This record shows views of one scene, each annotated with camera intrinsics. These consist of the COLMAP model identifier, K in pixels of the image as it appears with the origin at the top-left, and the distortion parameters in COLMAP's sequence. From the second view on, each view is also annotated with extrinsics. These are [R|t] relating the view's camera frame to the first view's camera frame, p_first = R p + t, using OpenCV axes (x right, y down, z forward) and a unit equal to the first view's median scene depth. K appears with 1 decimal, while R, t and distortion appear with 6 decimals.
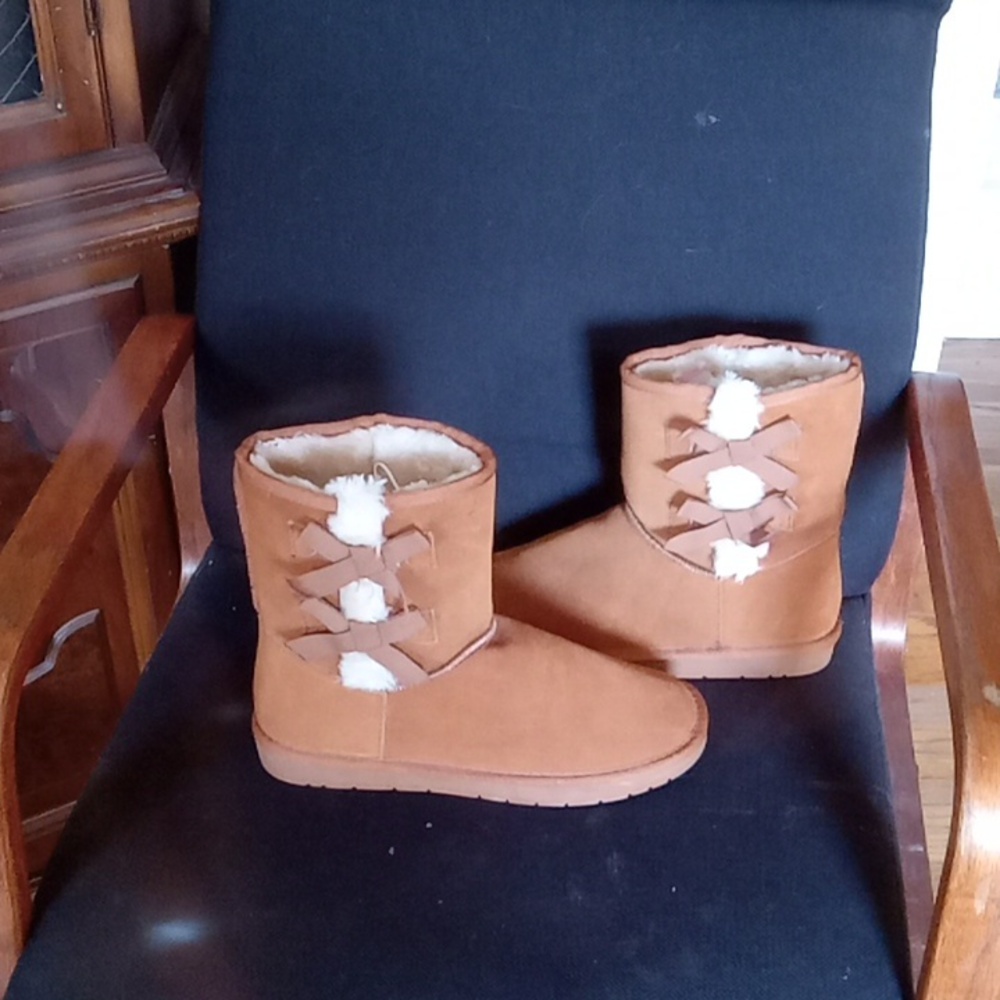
lens RADIAL K [[1623.2, 0, 500.0], [0, 1623.2, 500.0], [0, 0, 1]] dist [0.030898, -0.141867]
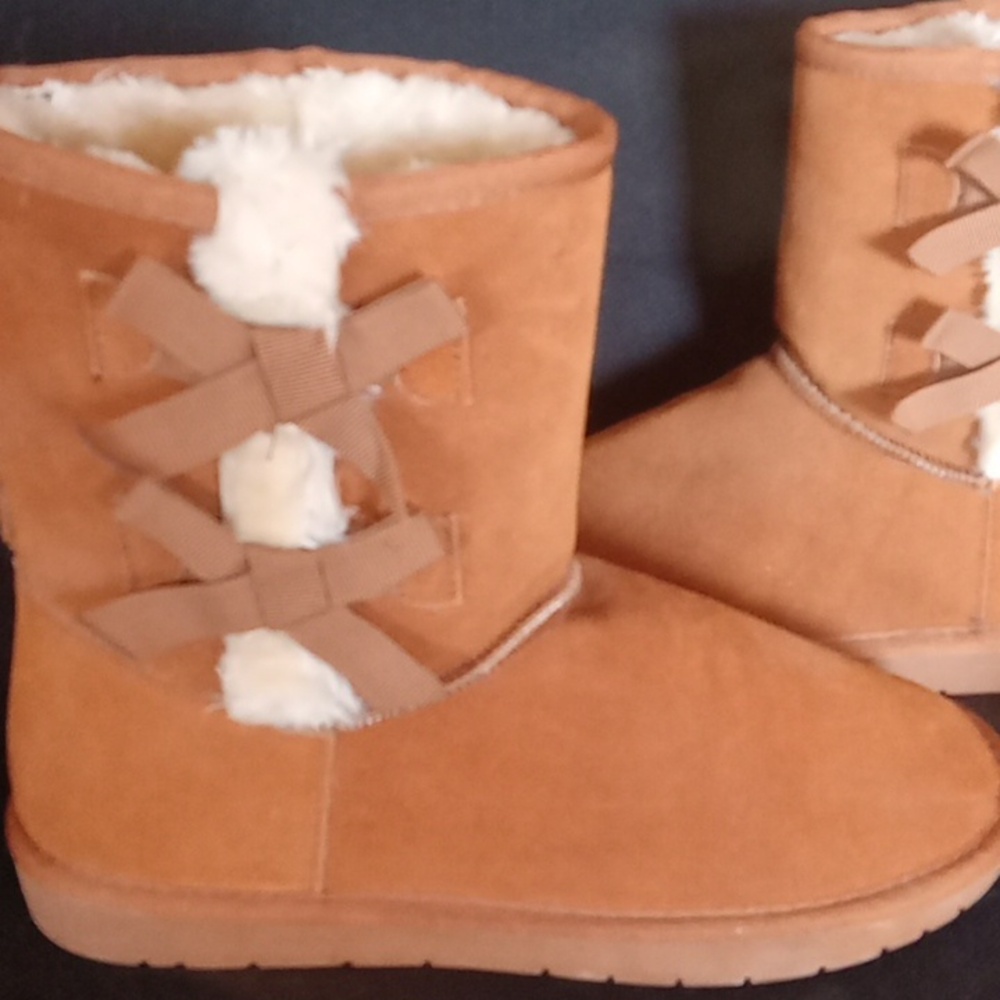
lens RADIAL K [[1623.2, 0, 500.0], [0, 1623.2, 500.0], [0, 0, 1]] dist [0.030898, -0.141867]
pose [[0.993888, -0.020733, 0.108425, -0.071821], [0.026636, 0.998224, -0.053285, 0.082941], [-0.107128, 0.055847, 0.992676, 0.585434]]
